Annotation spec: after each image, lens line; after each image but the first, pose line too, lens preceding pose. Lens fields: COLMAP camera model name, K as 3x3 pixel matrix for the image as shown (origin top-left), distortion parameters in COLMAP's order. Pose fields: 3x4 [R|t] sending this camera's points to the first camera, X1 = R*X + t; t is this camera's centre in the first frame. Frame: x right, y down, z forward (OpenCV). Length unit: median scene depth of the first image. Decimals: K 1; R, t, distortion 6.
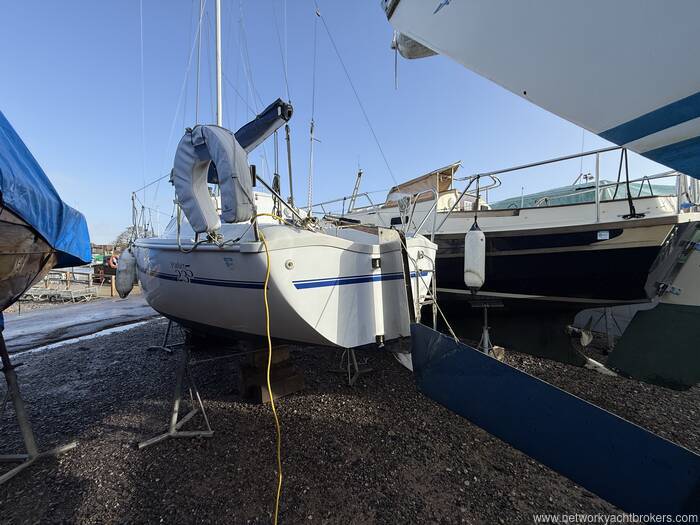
lens RADIAL K [[278.6, 0, 350.0], [0, 278.6, 262.5], [0, 0, 1]] dist [-0.000988, 0.000395]
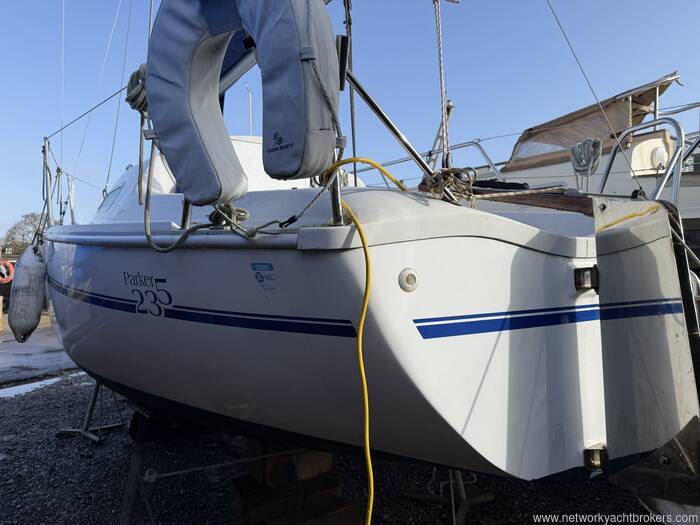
lens RADIAL K [[489.3, 0, 352.8], [0, 489.3, 263.8], [0, 0, 1]] dist [0.052039, -0.063865]
pose [[0.996396, 0.008436, -0.084400, -0.200165], [-0.010798, 0.999561, -0.027573, 0.003595], [0.084130, 0.028385, 0.996050, 0.215061]]
